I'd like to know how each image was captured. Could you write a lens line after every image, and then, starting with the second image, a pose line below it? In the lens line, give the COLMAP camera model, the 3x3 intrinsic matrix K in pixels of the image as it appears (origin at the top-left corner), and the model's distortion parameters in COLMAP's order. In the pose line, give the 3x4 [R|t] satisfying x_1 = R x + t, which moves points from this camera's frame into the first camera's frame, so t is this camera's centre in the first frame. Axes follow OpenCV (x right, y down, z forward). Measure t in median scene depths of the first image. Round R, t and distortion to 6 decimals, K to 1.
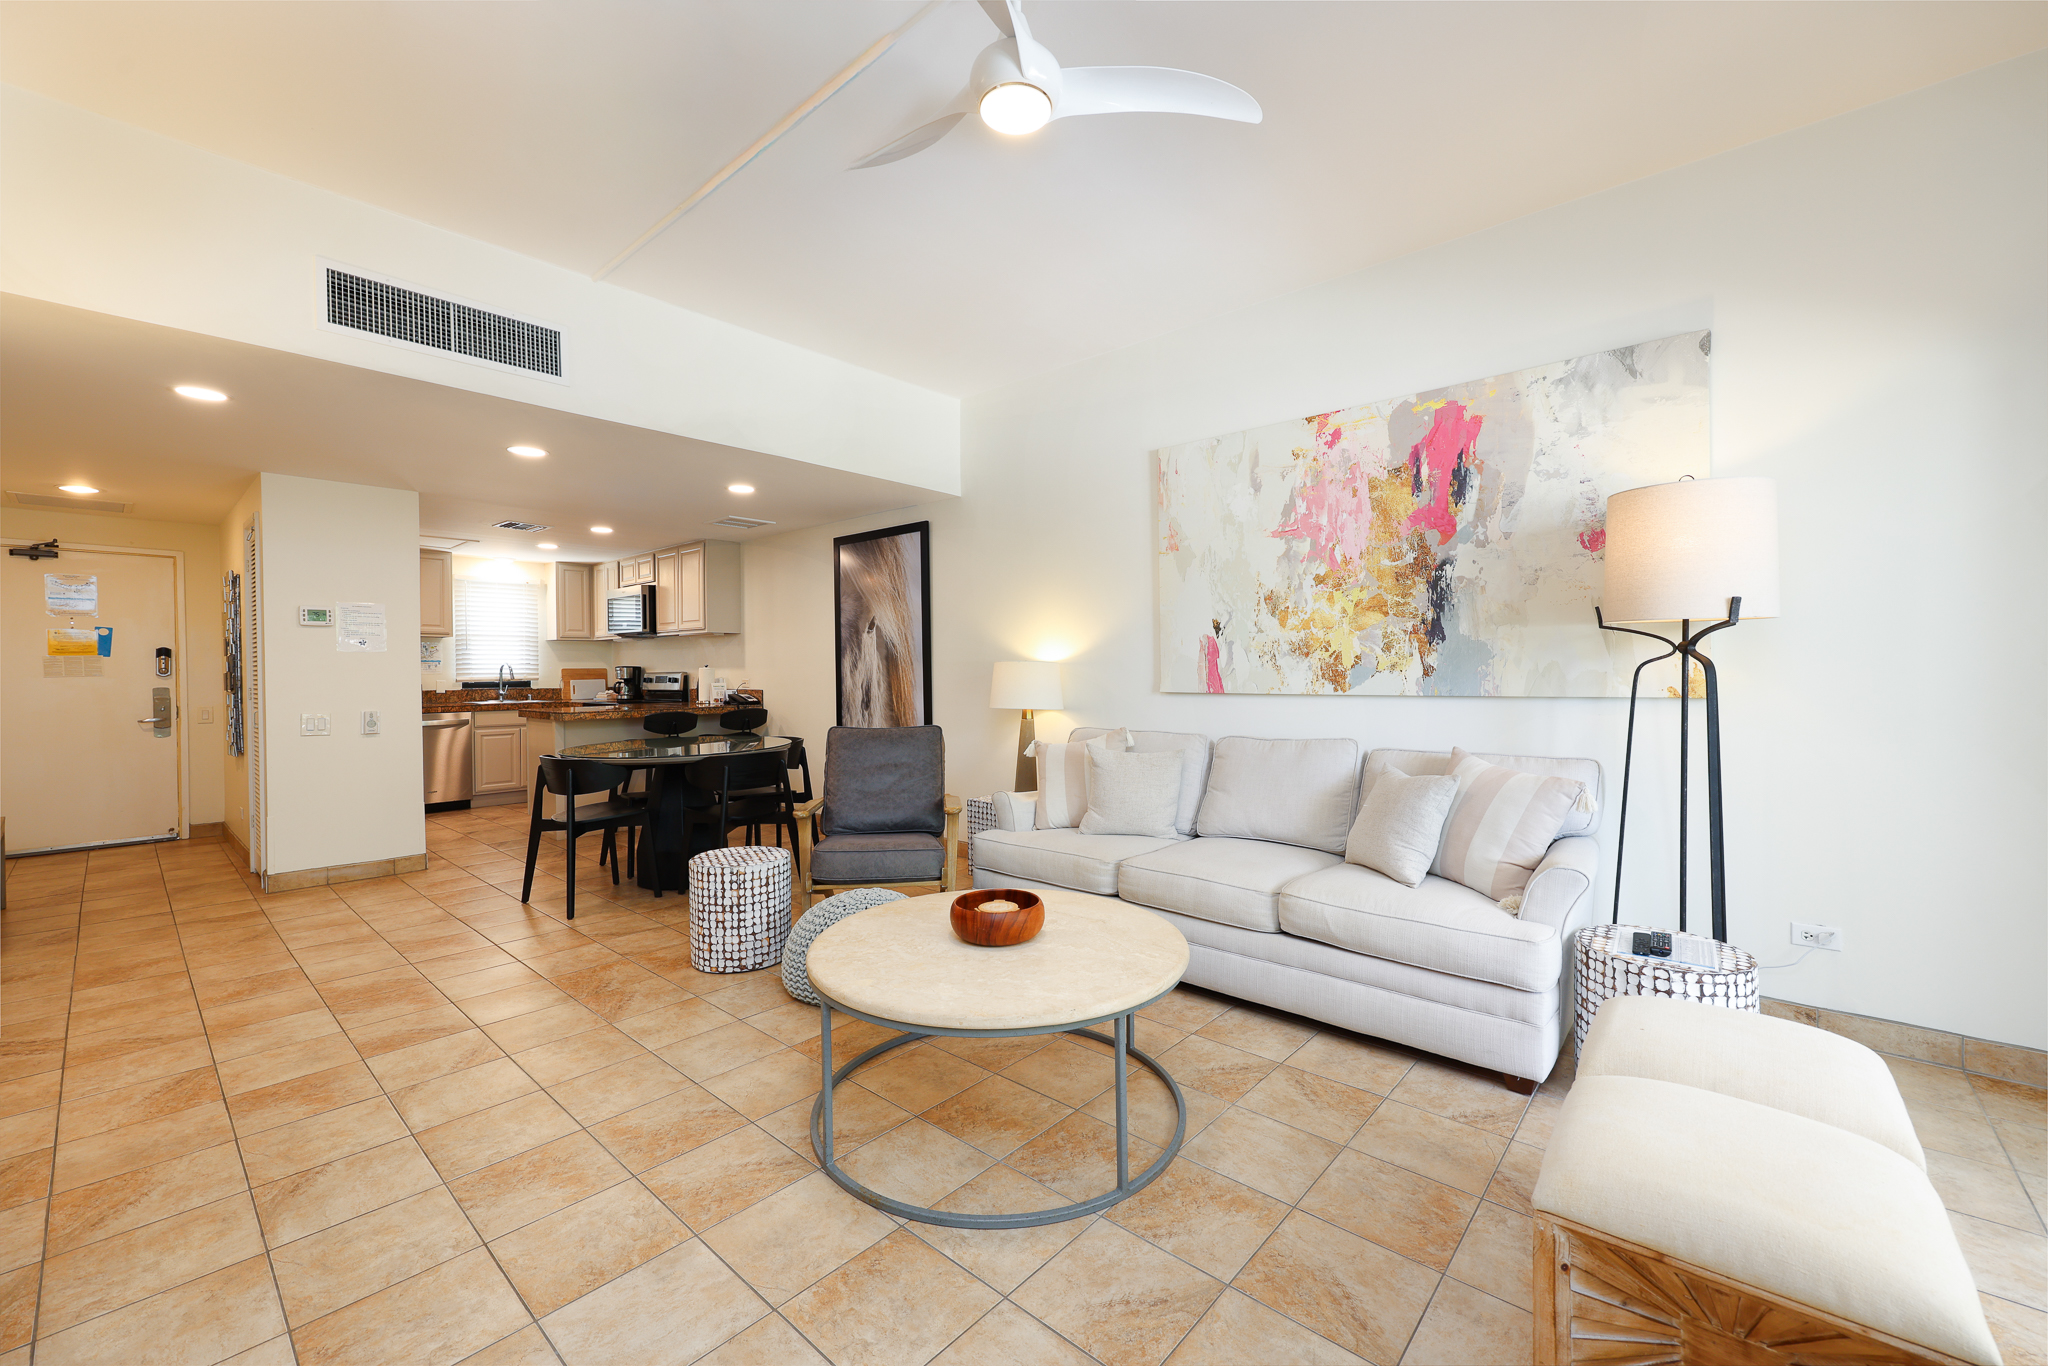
lens RADIAL K [[823.9, 0, 1030.1], [0, 823.9, 675.1], [0, 0, 1]] dist [0.002626, -0.001860]
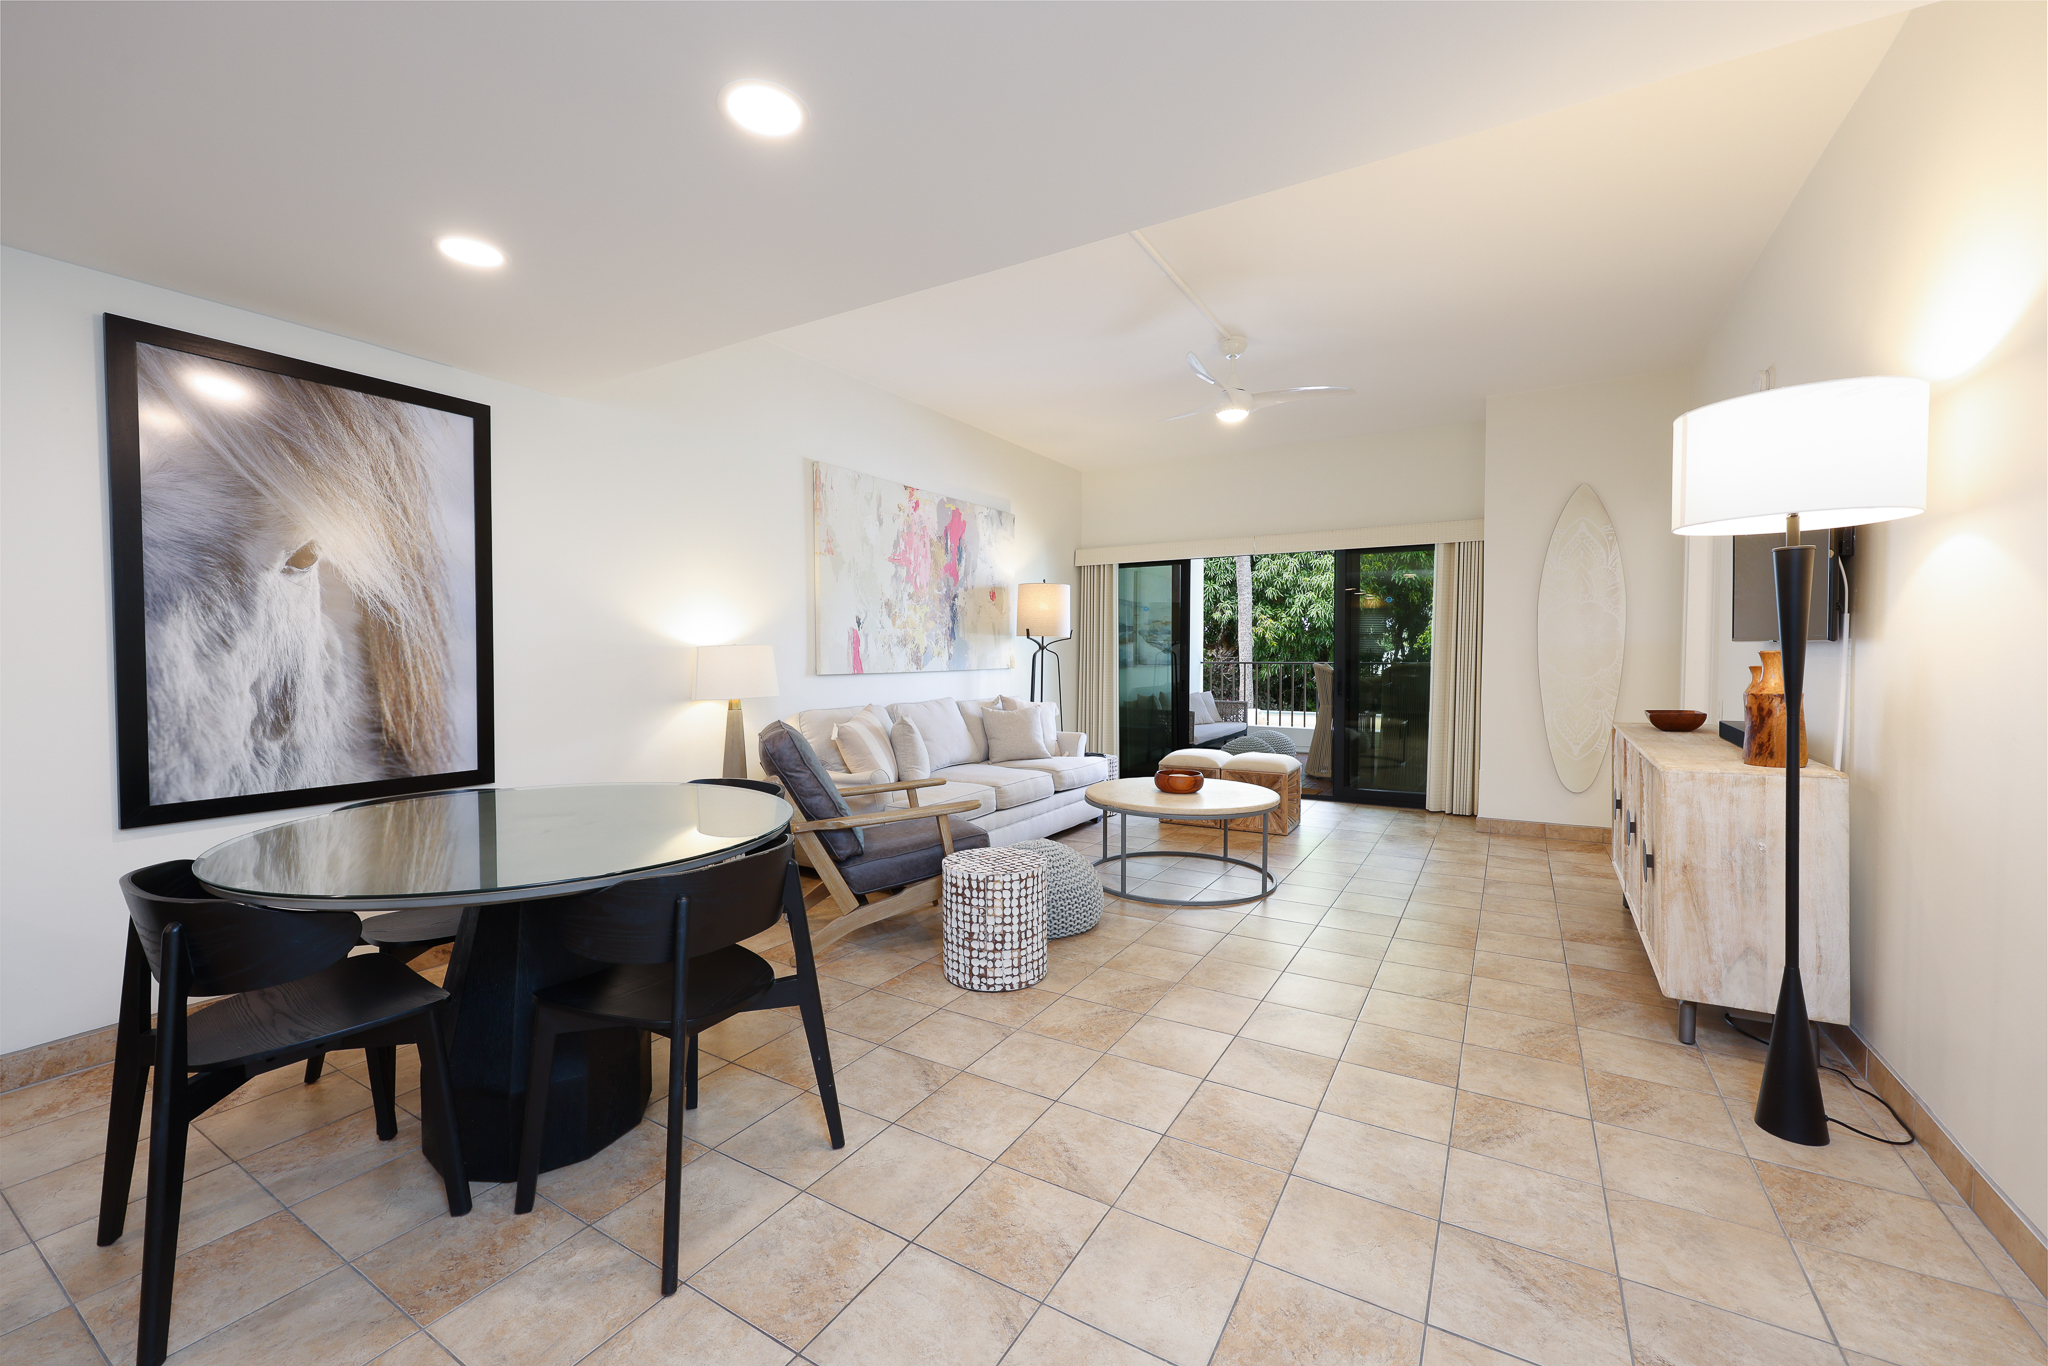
lens RADIAL K [[823.9, 0, 1028.9], [0, 823.9, 675.2], [0, 0, 1]] dist [0.002626, -0.001860]
pose [[-0.191875, -0.017276, 0.981267, -1.213593], [0.009314, 0.999768, 0.019423, 0.001765], [-0.981375, 0.012866, -0.191670, 1.113691]]
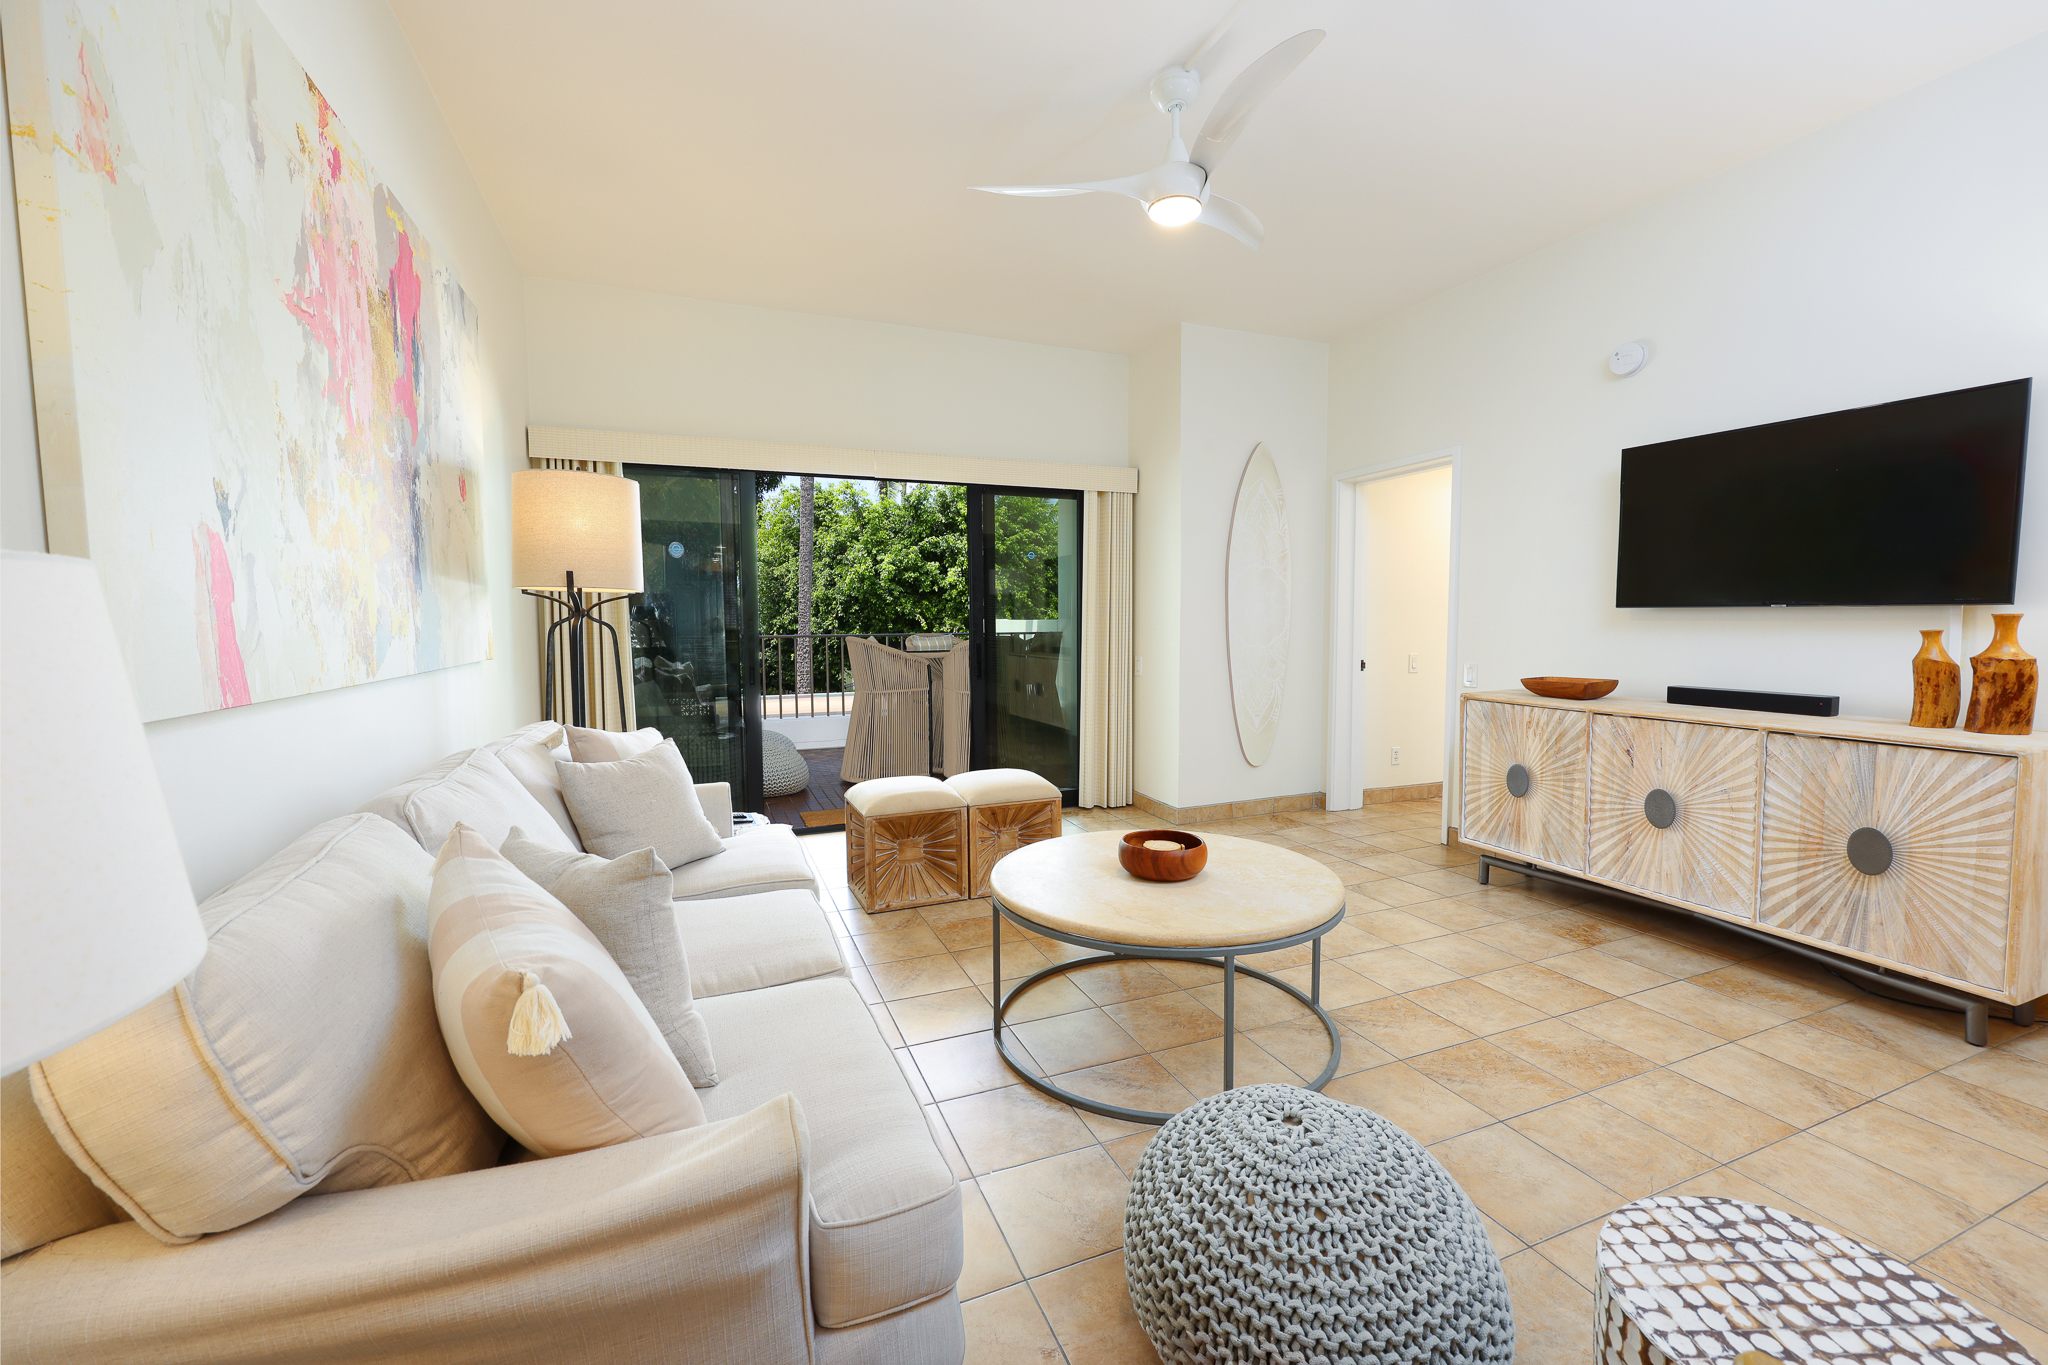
lens RADIAL K [[823.9, 0, 1048.1], [0, 823.9, 680.4], [0, 0, 1]] dist [0.002626, -0.001860]
pose [[-0.902867, -0.014878, 0.429663, -0.236001], [0.017498, 0.997301, 0.071302, -0.007507], [-0.429564, 0.071894, -0.900170, 1.307141]]
